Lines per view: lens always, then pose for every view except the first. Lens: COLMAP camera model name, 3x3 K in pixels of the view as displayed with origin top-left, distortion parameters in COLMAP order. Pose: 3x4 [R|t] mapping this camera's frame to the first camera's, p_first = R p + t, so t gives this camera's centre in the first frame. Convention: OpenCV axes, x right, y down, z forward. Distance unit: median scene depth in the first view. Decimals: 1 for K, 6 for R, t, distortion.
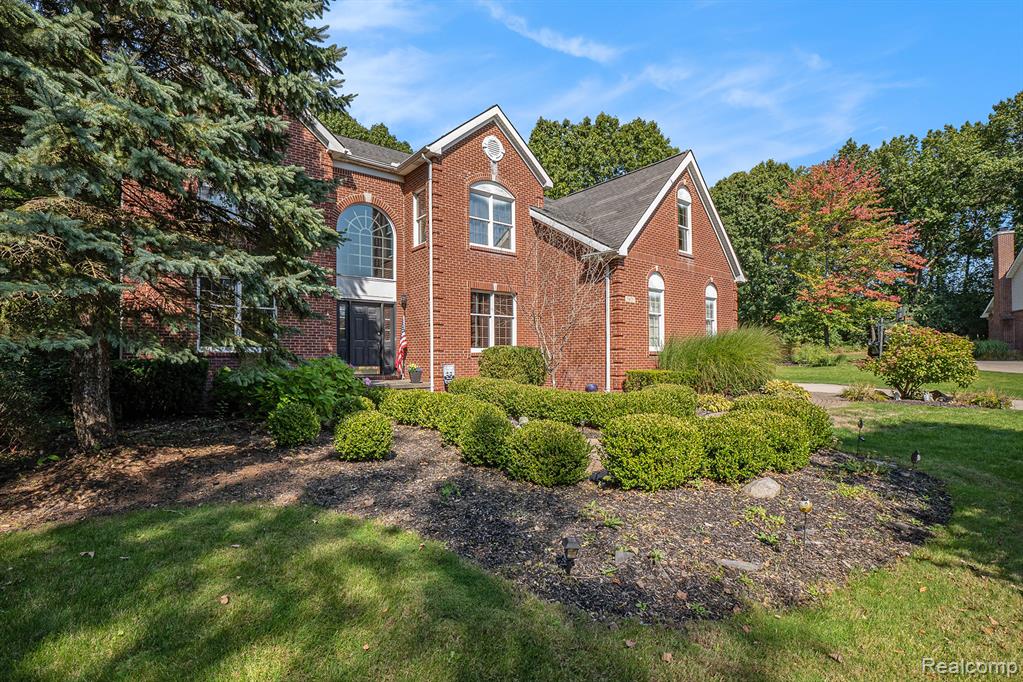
lens RADIAL K [[458.4, 0, 511.9], [0, 458.4, 339.0], [0, 0, 1]] dist [-0.014436, 0.000947]
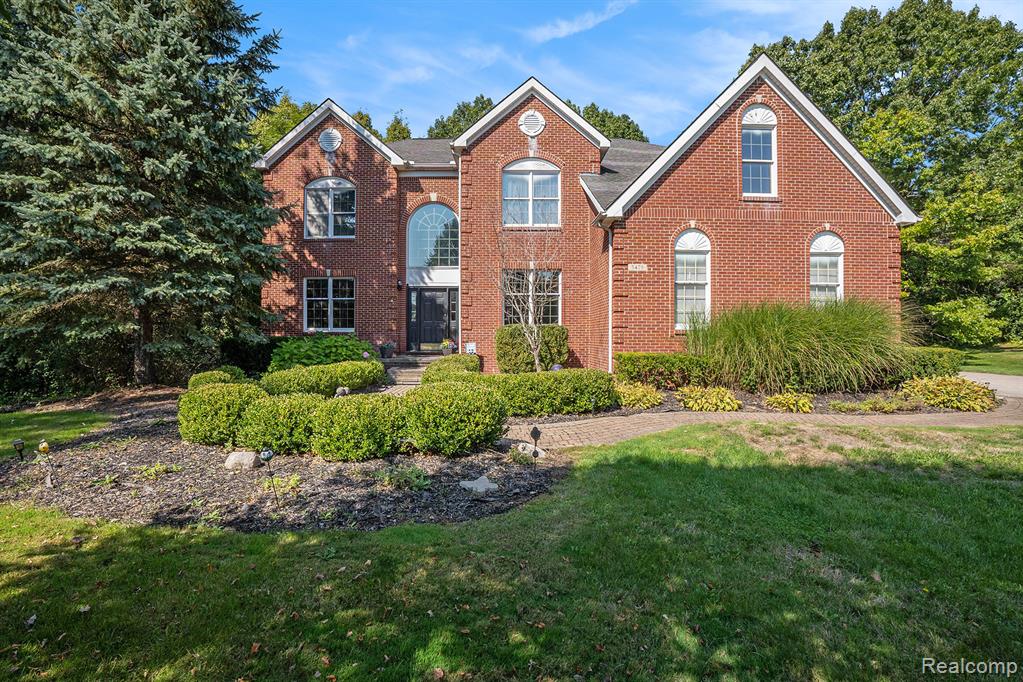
lens RADIAL K [[458.4, 0, 514.2], [0, 458.4, 338.9], [0, 0, 1]] dist [-0.014436, 0.000947]
pose [[0.806668, 0.008441, -0.590945, 0.518441], [0.017229, 0.999137, 0.037789, 0.007333], [0.590754, -0.040665, 0.805826, 0.172436]]
